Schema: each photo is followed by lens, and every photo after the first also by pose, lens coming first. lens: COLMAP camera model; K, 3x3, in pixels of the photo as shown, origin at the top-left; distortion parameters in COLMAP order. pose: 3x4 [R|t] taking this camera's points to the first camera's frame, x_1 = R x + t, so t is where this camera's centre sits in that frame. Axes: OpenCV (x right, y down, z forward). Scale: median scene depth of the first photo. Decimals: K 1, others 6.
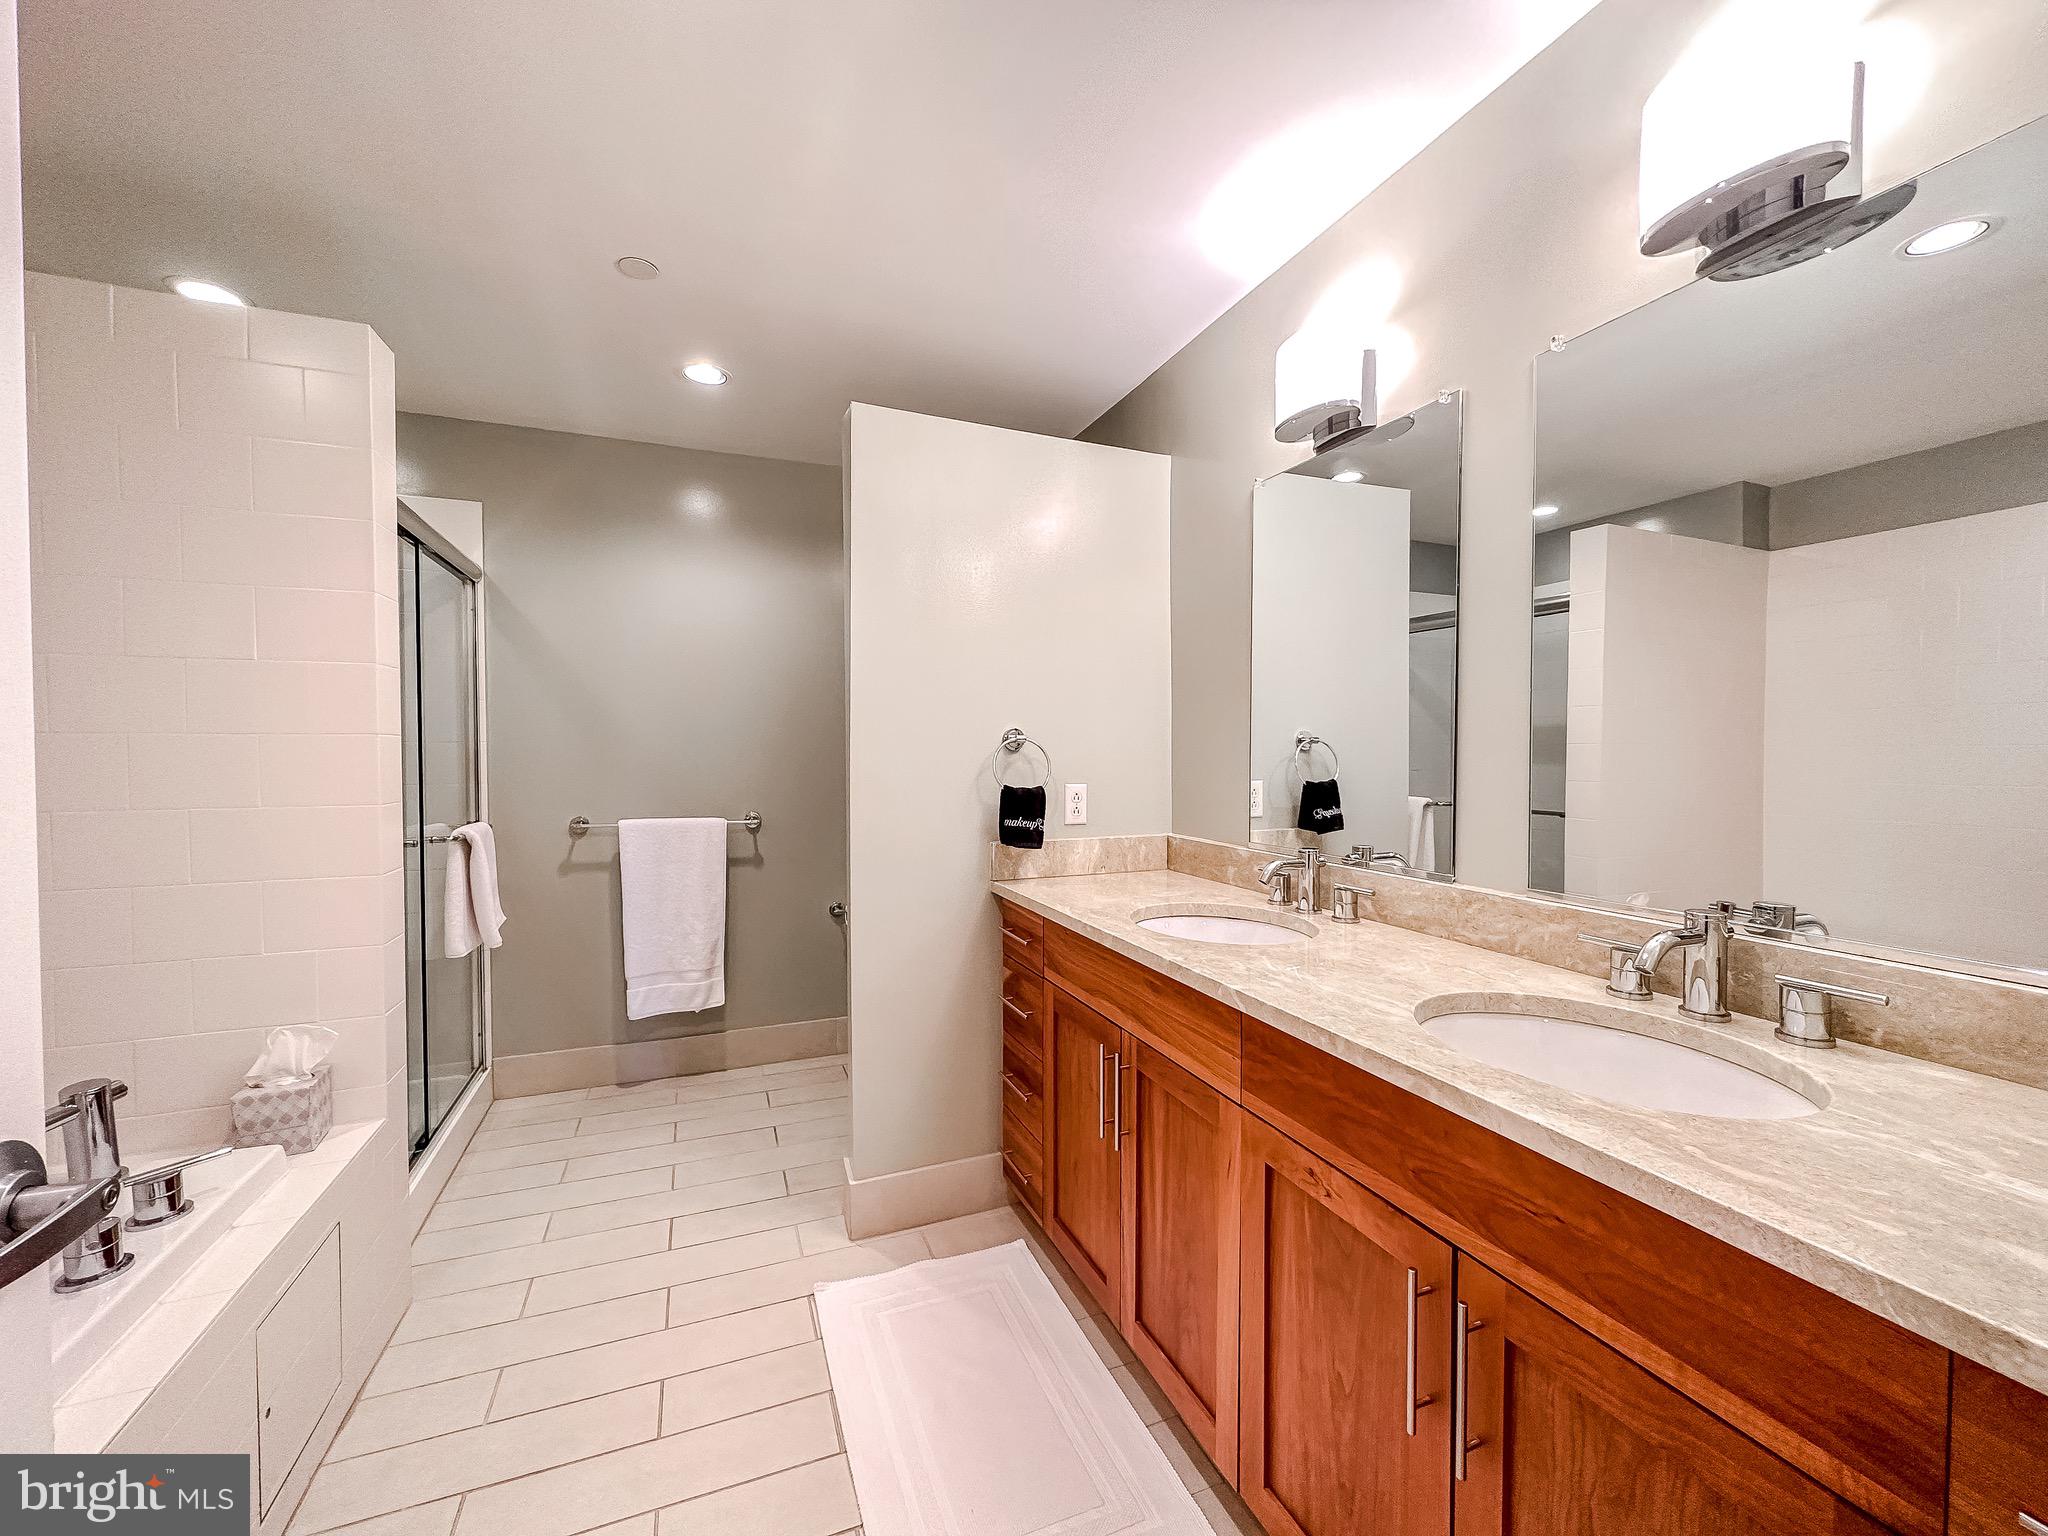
lens RADIAL K [[818.0, 0, 1021.4], [0, 818.0, 773.1], [0, 0, 1]] dist [-0.002588, 0.000771]
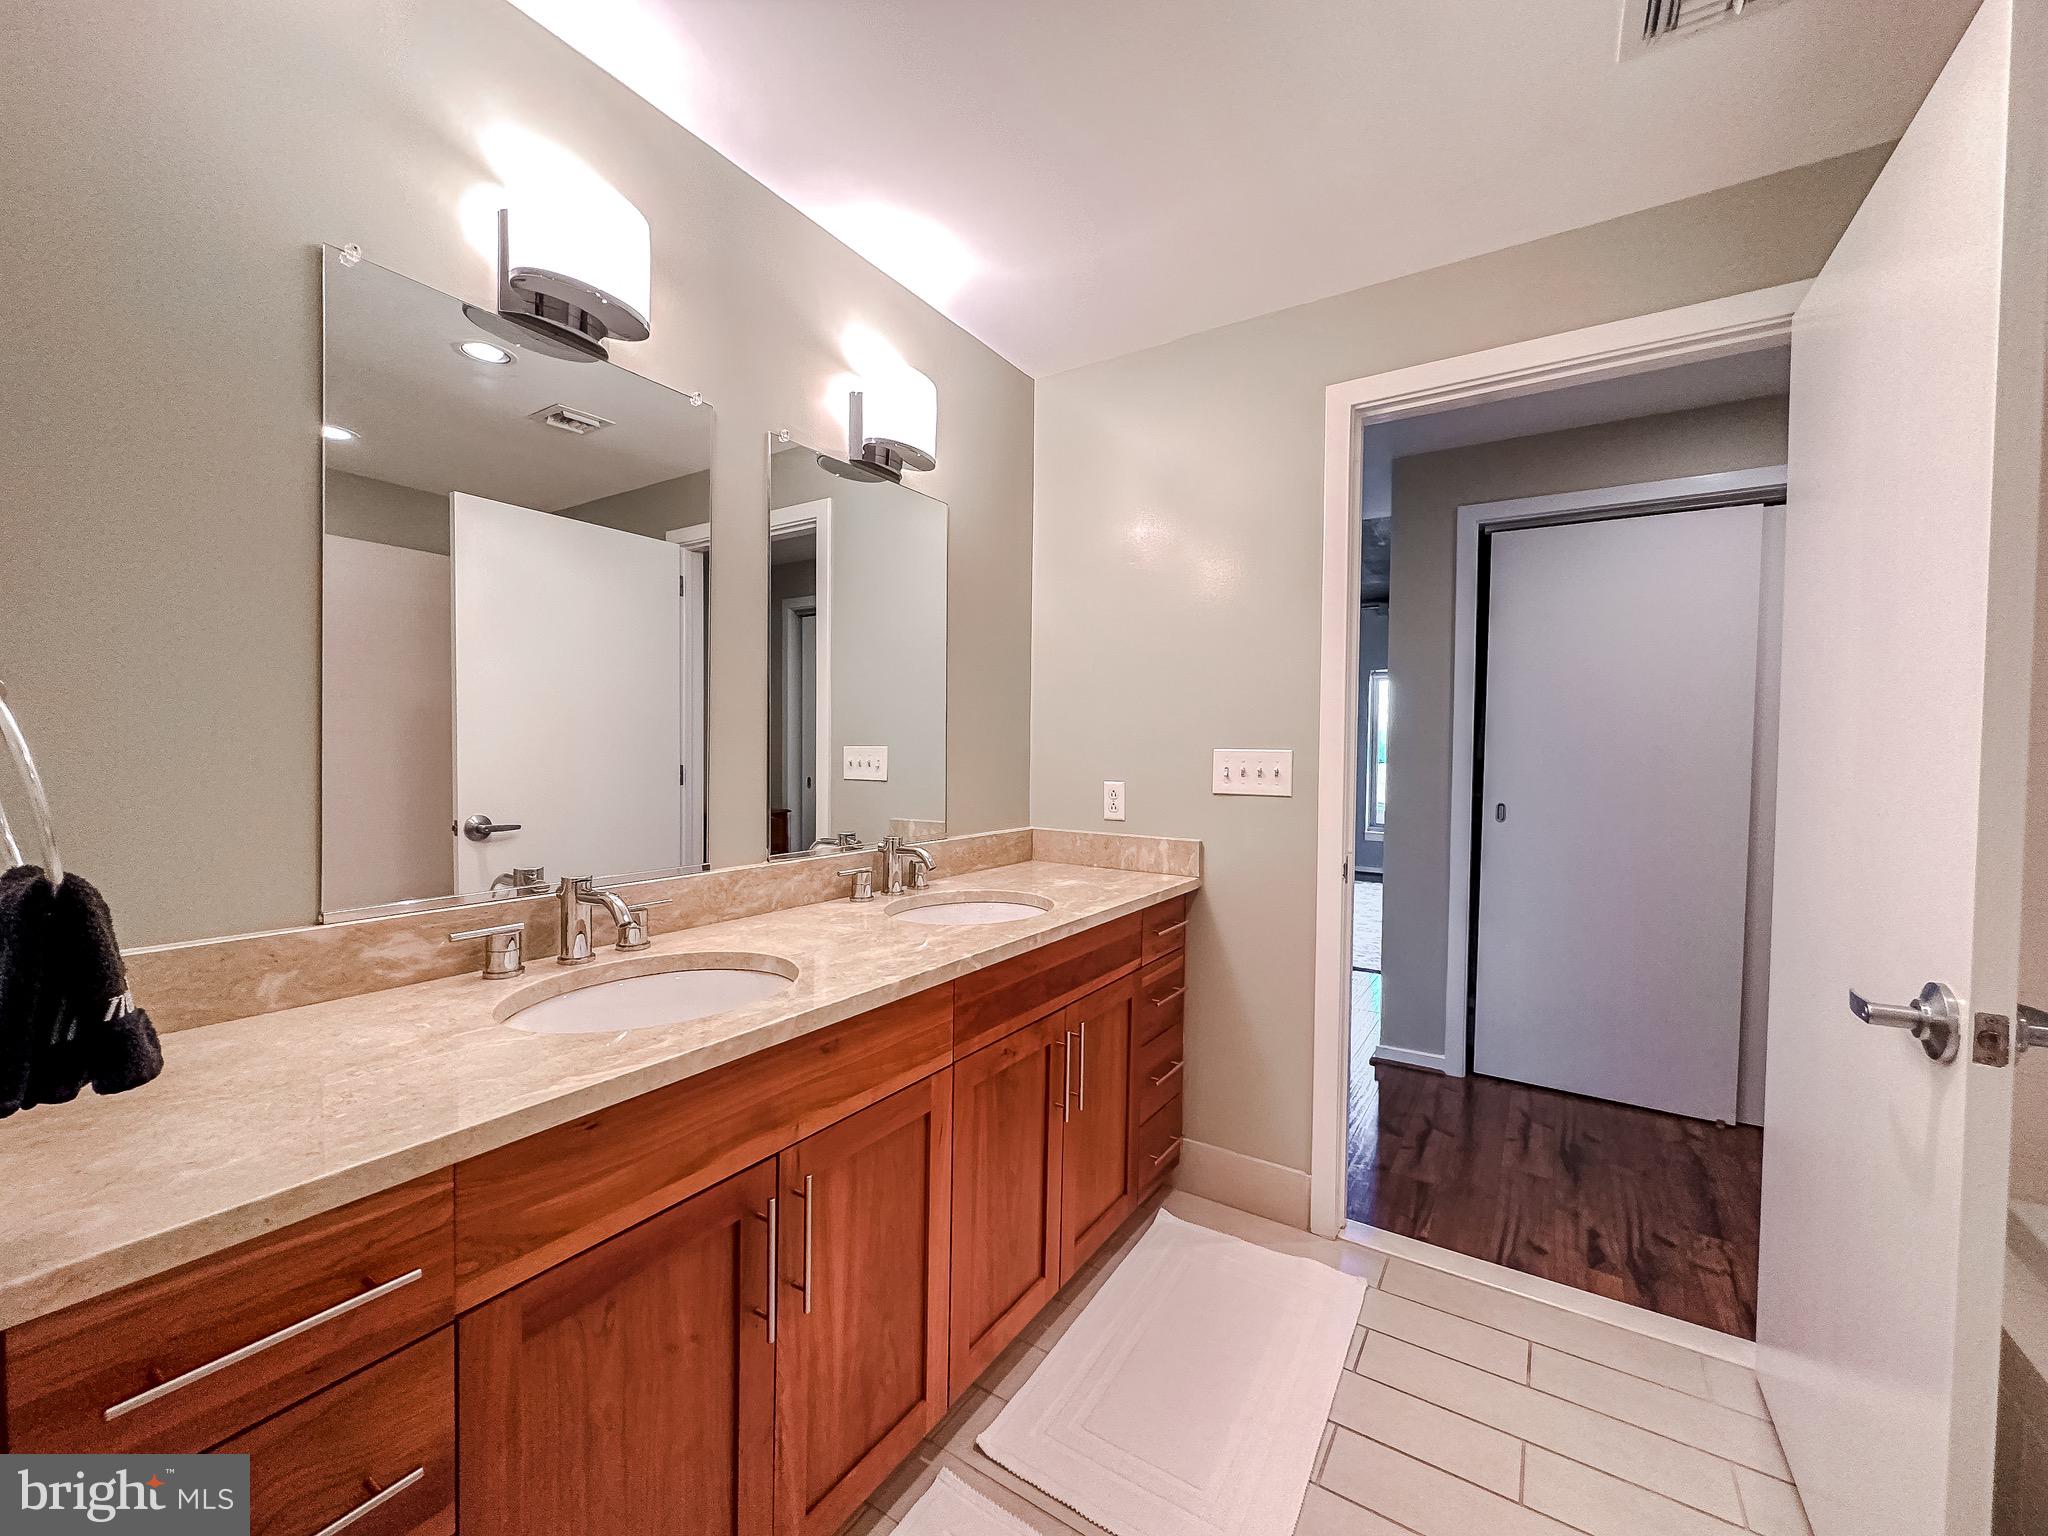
lens RADIAL K [[818.0, 0, 1019.1], [0, 818.0, 761.7], [0, 0, 1]] dist [-0.002588, 0.000771]
pose [[-0.576103, -0.021247, 0.817101, -0.690528], [0.008466, 0.999453, 0.031957, -0.045824], [-0.817333, 0.025328, -0.575608, 1.543060]]
